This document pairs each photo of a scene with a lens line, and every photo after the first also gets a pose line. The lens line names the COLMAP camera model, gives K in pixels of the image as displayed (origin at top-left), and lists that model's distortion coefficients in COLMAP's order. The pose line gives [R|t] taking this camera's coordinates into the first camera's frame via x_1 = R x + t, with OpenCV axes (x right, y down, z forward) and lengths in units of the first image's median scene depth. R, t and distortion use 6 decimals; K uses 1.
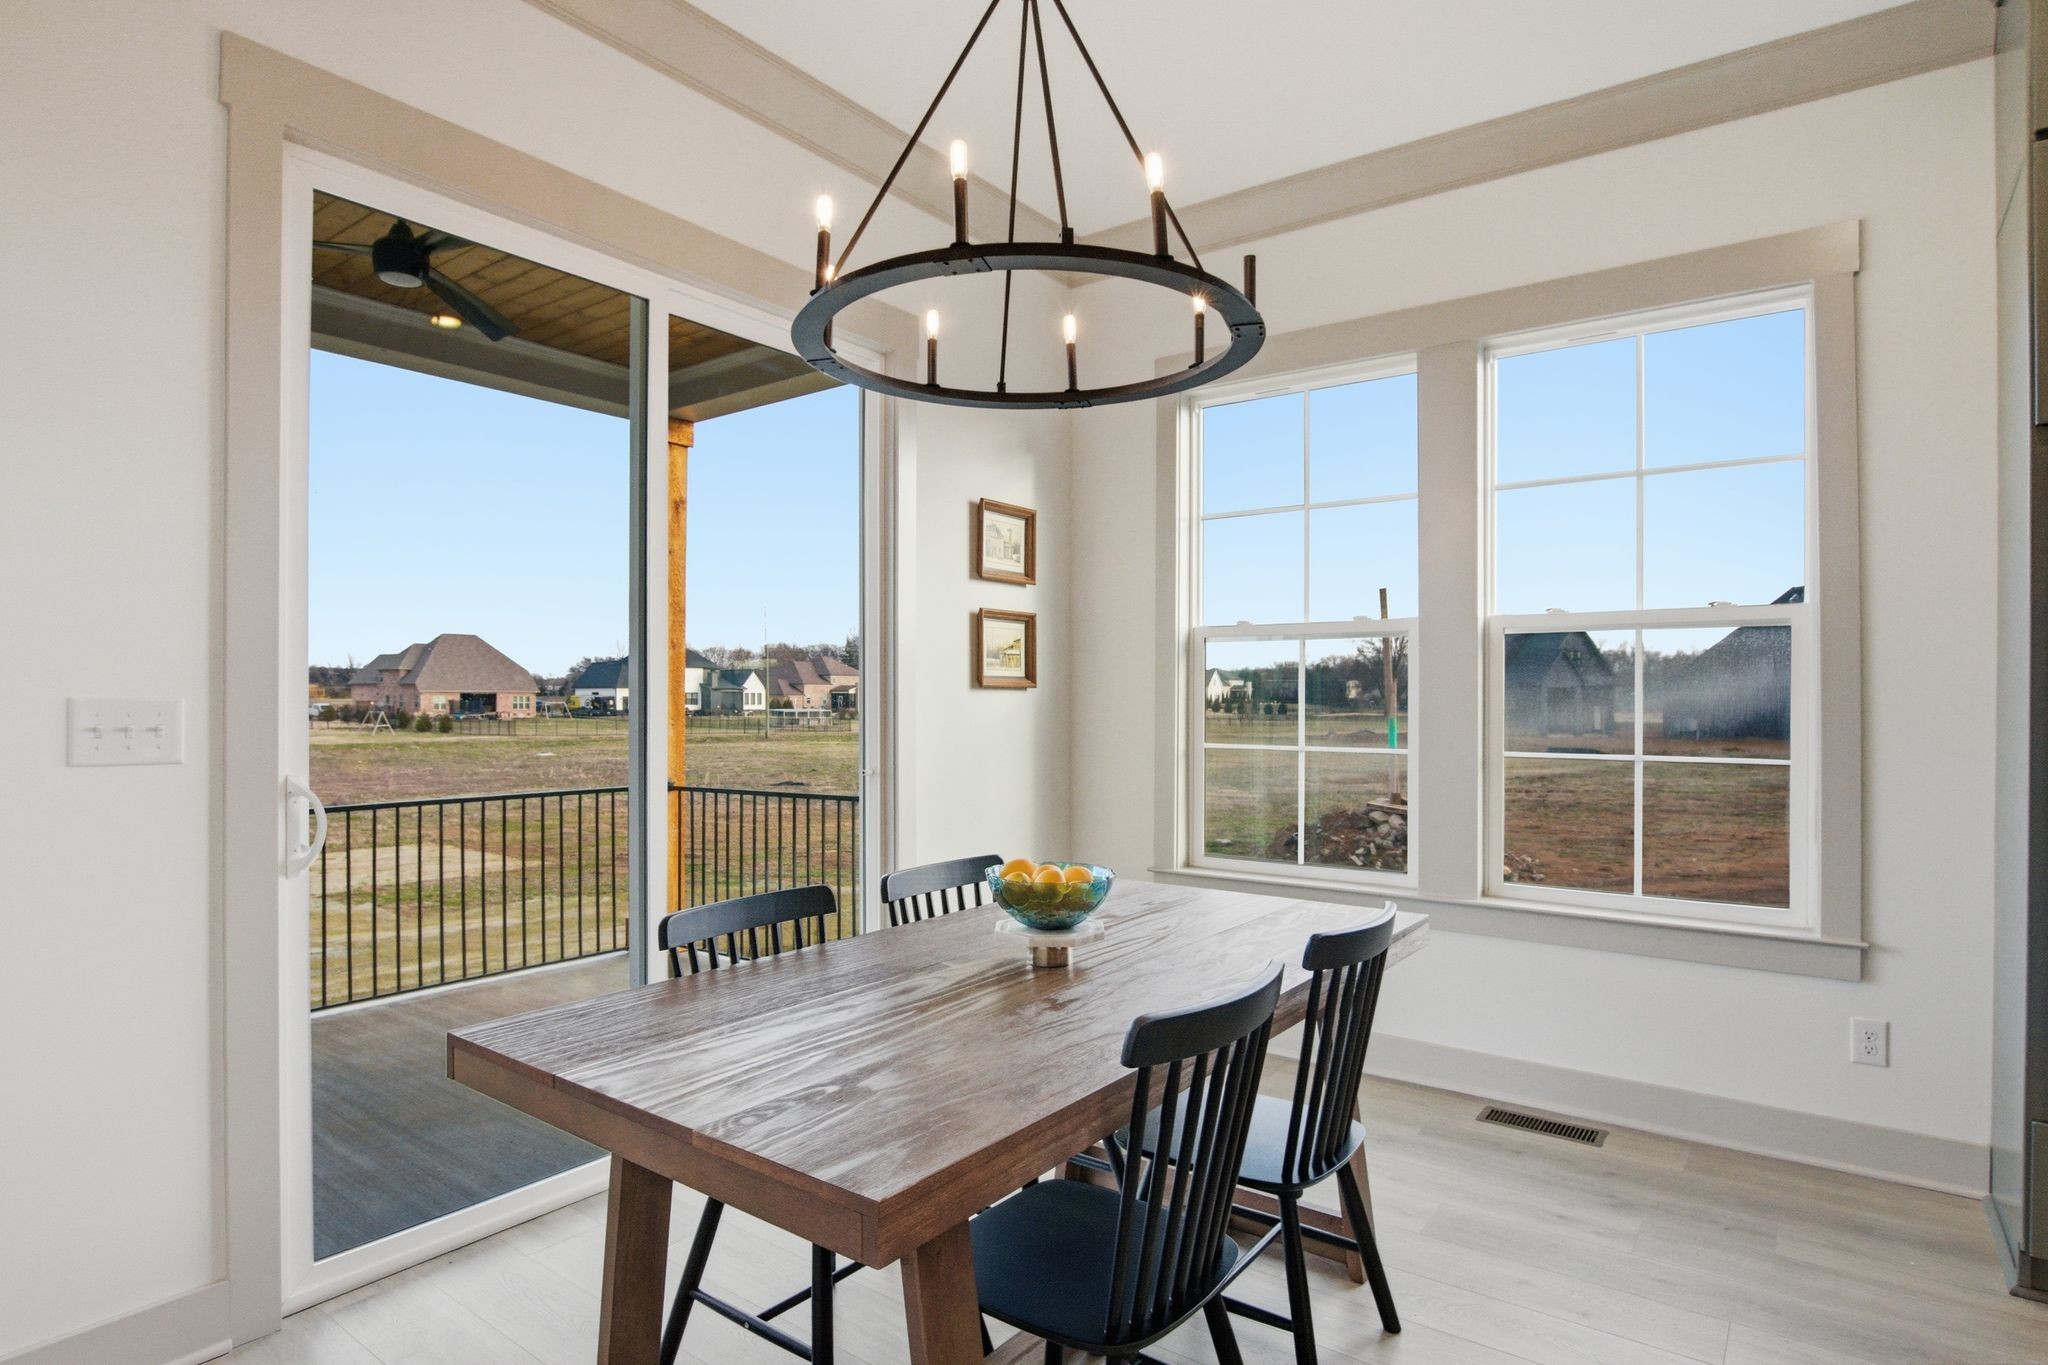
lens RADIAL K [[1102.7, 0, 1023.8], [0, 1102.7, 695.7], [0, 0, 1]] dist [-0.003450, -0.000614]
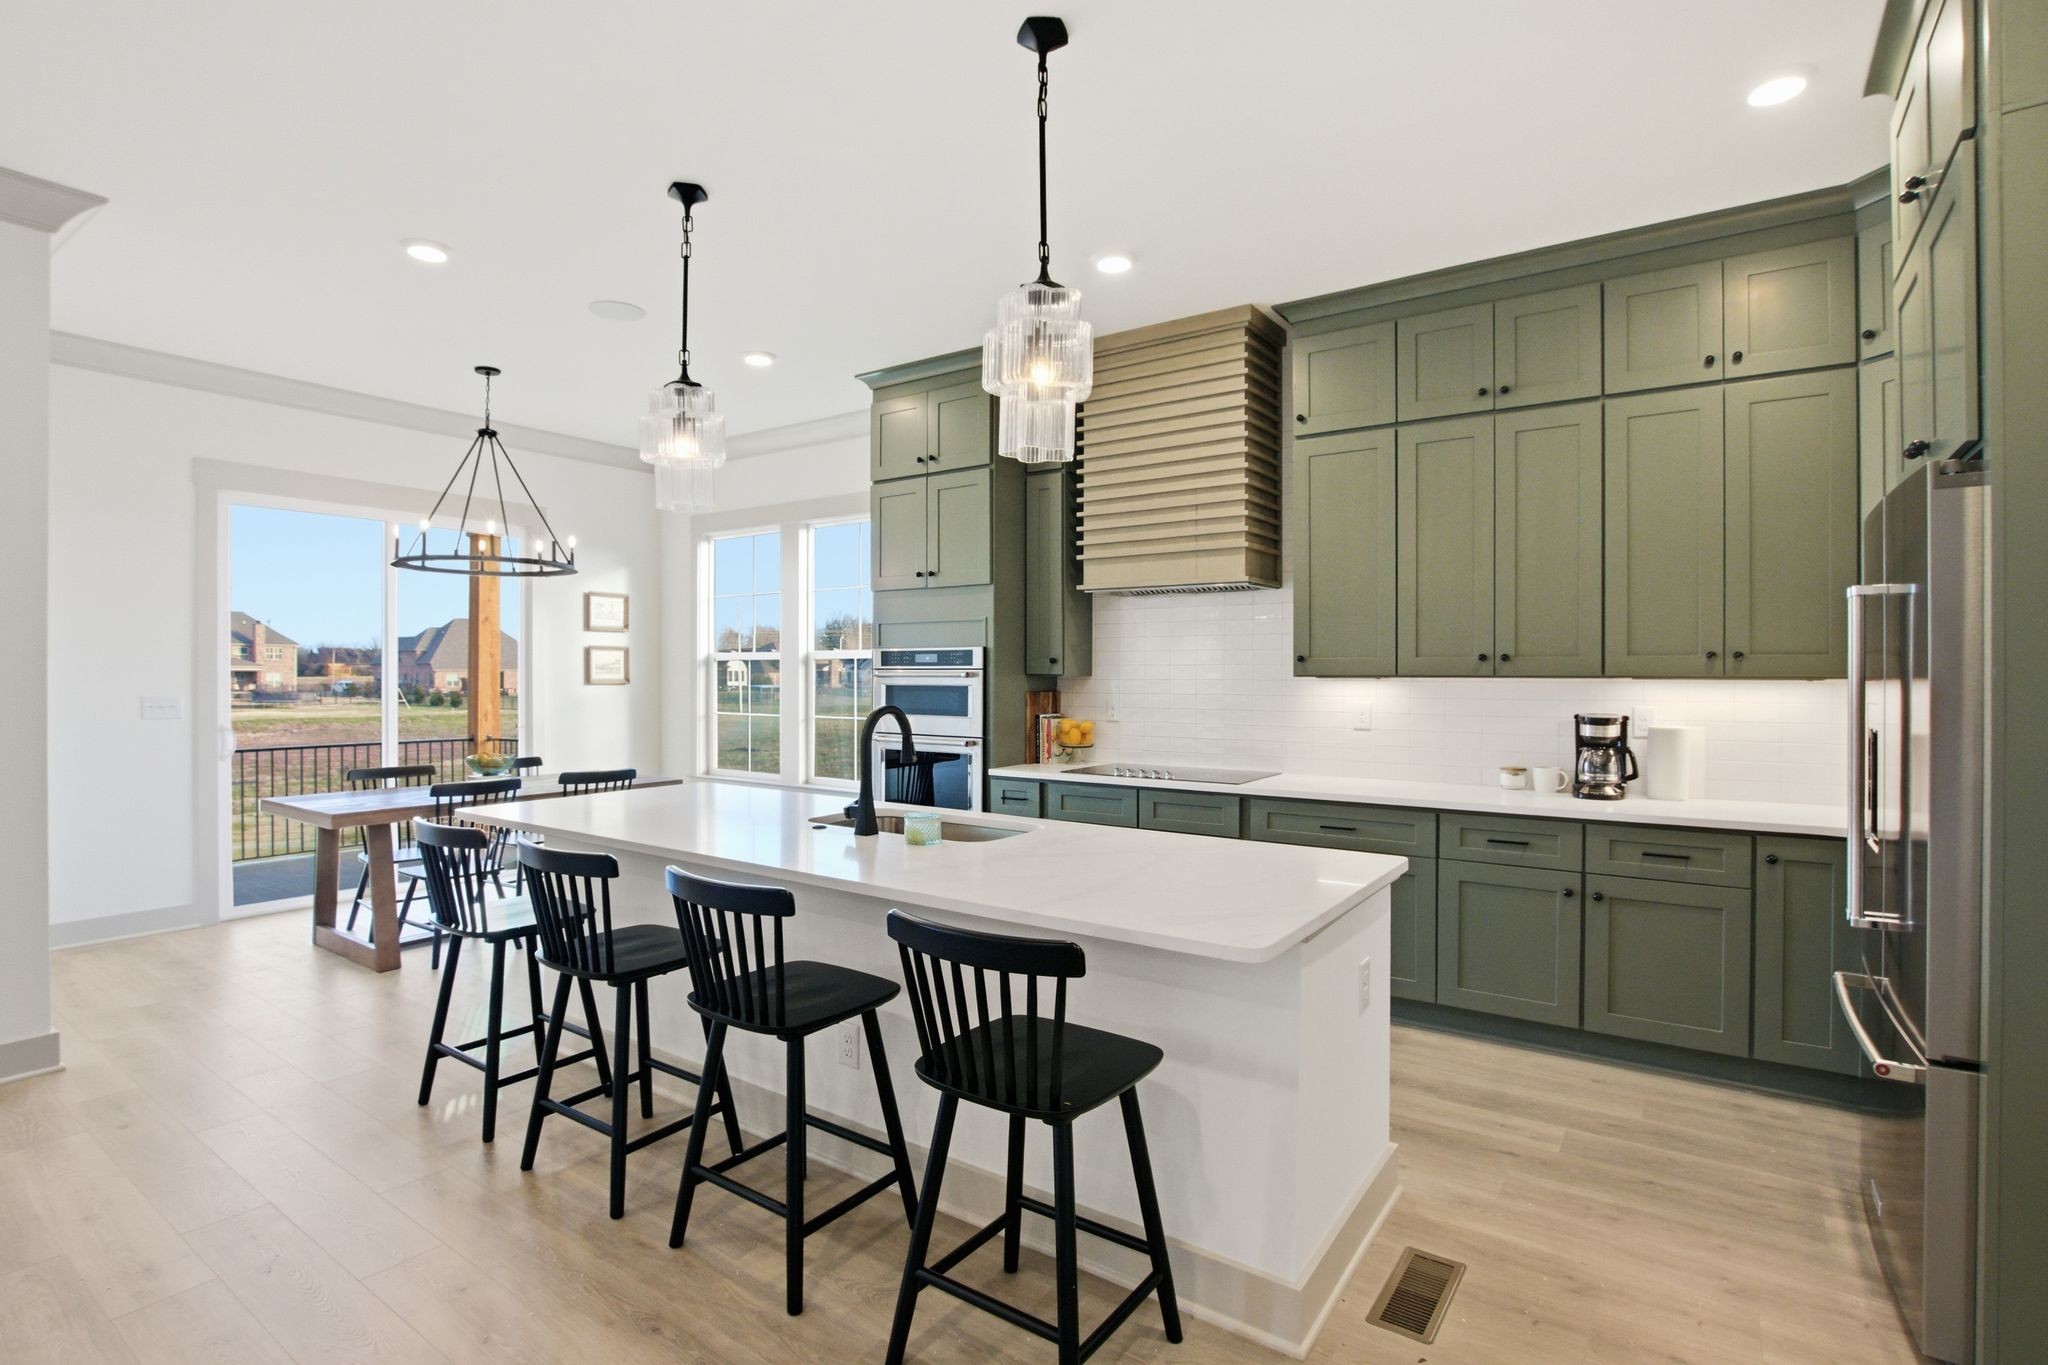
lens RADIAL K [[991.2, 0, 1022.4], [0, 991.2, 675.0], [0, 0, 1]] dist [-0.020167, 0.001124]
pose [[0.999474, -0.001834, 0.032376, 0.651290], [0.001742, 0.999994, 0.002866, -0.026193], [-0.032381, -0.002808, 0.999472, -0.780960]]
